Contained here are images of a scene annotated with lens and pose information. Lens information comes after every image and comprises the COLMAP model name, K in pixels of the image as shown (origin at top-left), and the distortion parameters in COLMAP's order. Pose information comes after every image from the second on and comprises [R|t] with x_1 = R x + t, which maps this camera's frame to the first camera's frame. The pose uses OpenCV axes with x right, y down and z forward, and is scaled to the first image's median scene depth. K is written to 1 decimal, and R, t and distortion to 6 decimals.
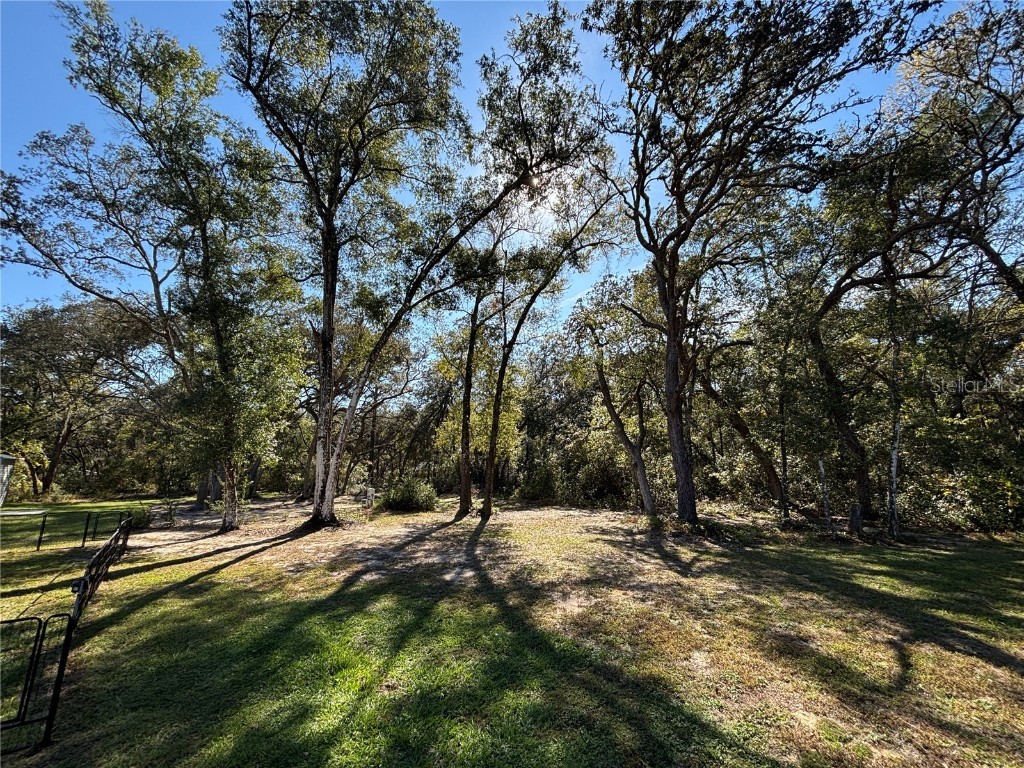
lens RADIAL K [[414.8, 0, 514.5], [0, 414.8, 382.8], [0, 0, 1]] dist [0.001799, -0.000772]
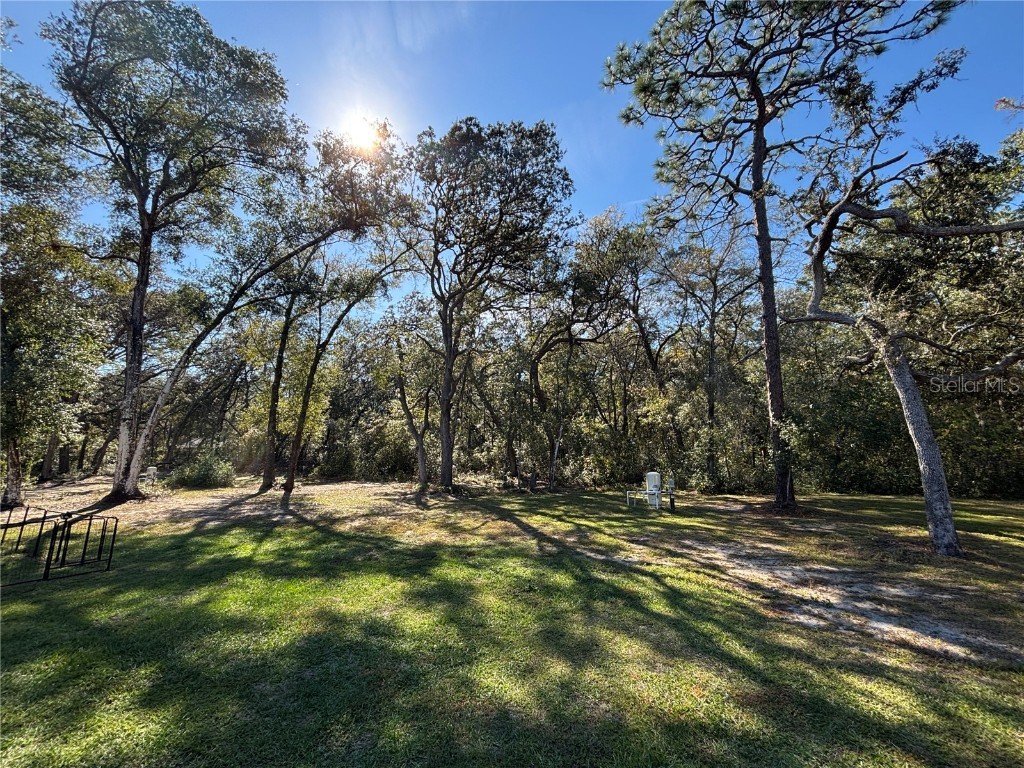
lens RADIAL K [[414.8, 0, 514.5], [0, 414.8, 382.8], [0, 0, 1]] dist [0.001799, -0.000772]
pose [[0.898284, 0.080754, 0.431932, -0.028212], [-0.100719, 0.994637, 0.023507, -0.076661], [-0.427717, -0.064619, 0.901600, -0.339475]]
